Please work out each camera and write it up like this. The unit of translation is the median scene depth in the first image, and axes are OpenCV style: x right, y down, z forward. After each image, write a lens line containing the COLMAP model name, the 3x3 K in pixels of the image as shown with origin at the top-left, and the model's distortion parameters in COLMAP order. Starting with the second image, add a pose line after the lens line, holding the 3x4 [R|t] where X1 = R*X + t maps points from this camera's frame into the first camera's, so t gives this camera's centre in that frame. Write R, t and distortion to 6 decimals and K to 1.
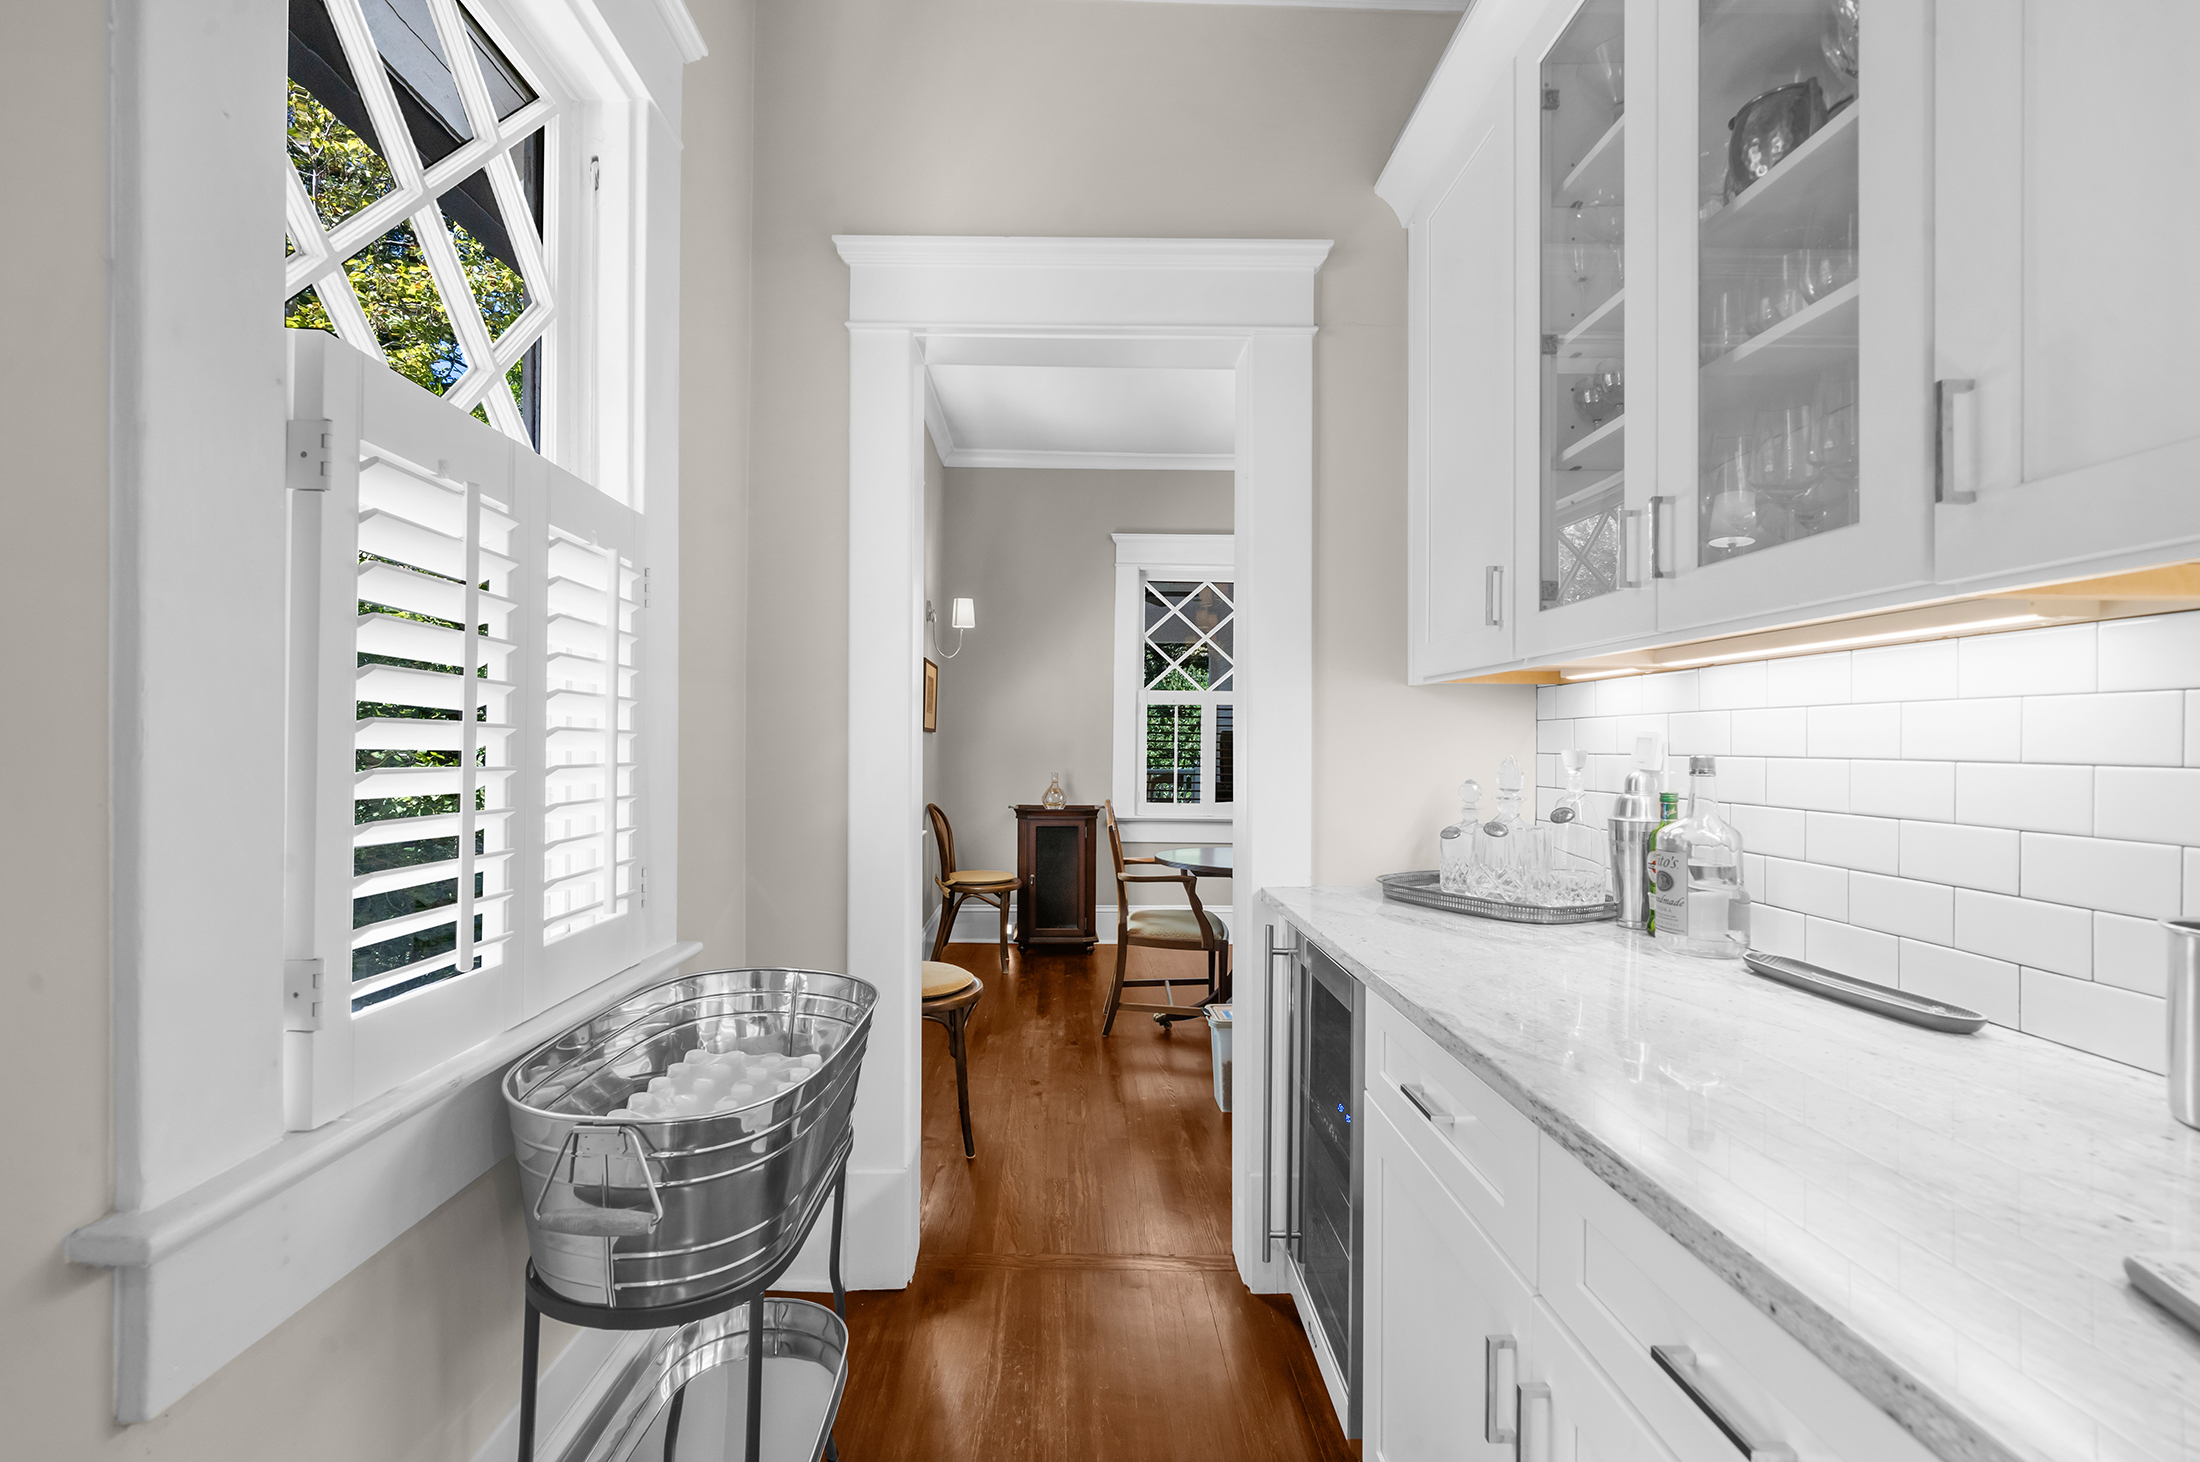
lens RADIAL K [[895.5, 0, 1099.2], [0, 895.5, 736.2], [0, 0, 1]] dist [-0.000105, -0.000002]
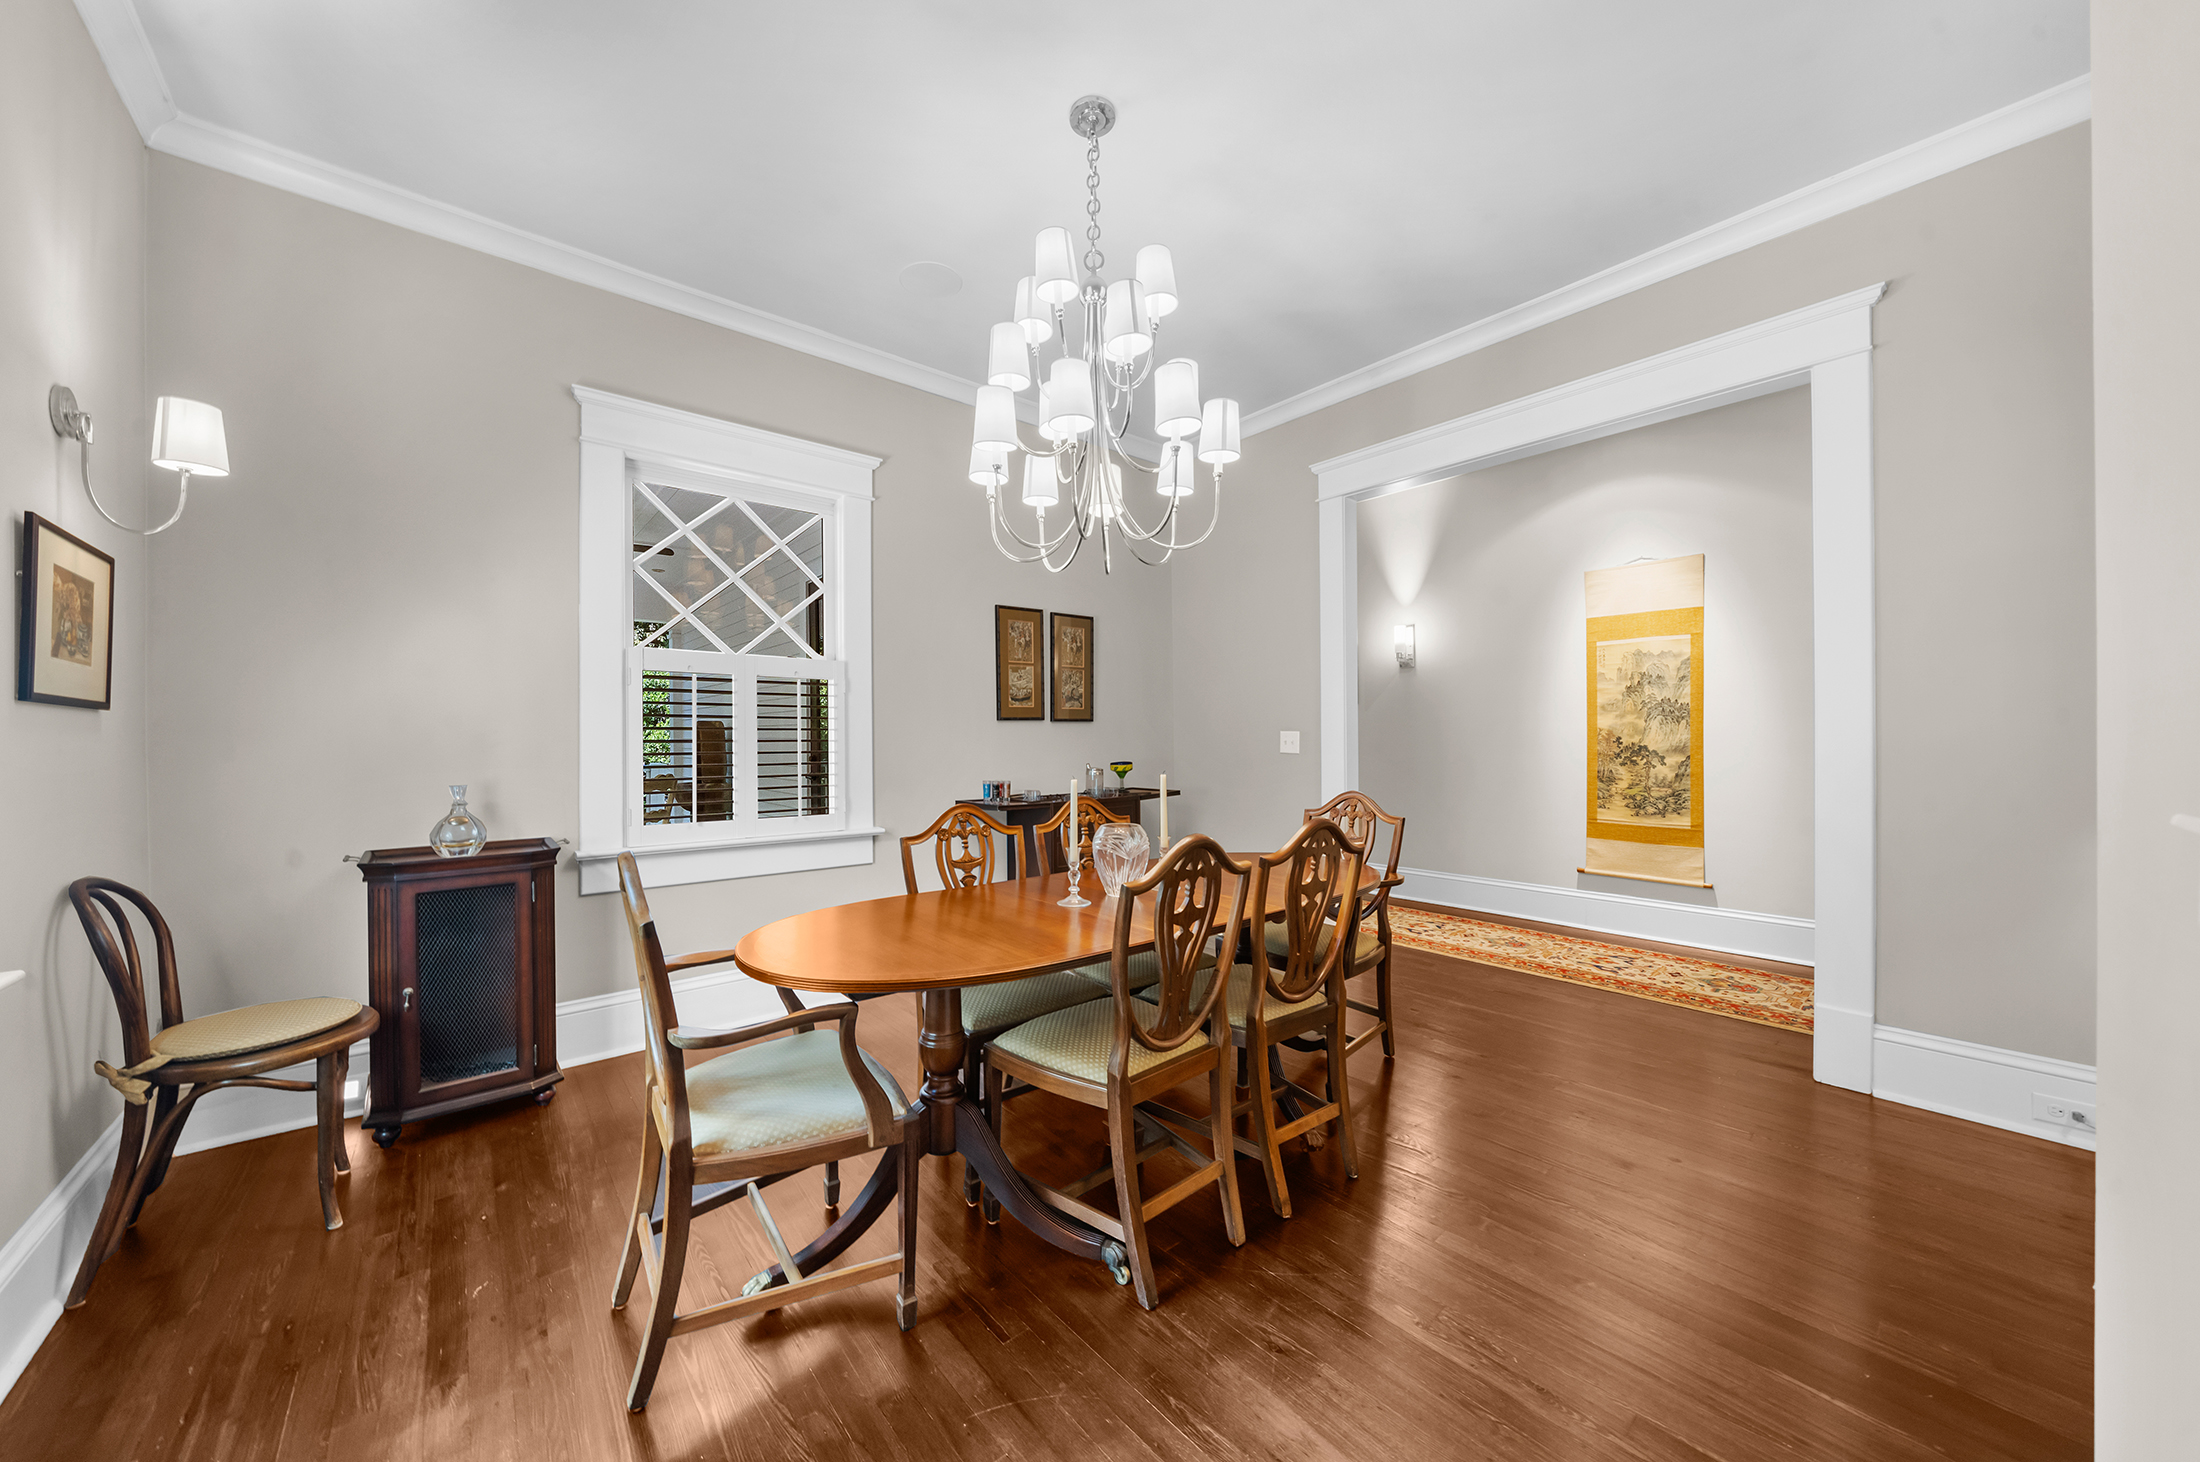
lens RADIAL K [[768.8, 0, 1081.4], [0, 768.8, 729.0], [0, 0, 1]] dist [-0.000992, 0.000006]
pose [[0.796221, -0.008194, 0.604950, -0.031243], [0.004845, 0.999963, 0.007167, 0.003511], [-0.604986, -0.002776, 0.796231, 0.405049]]
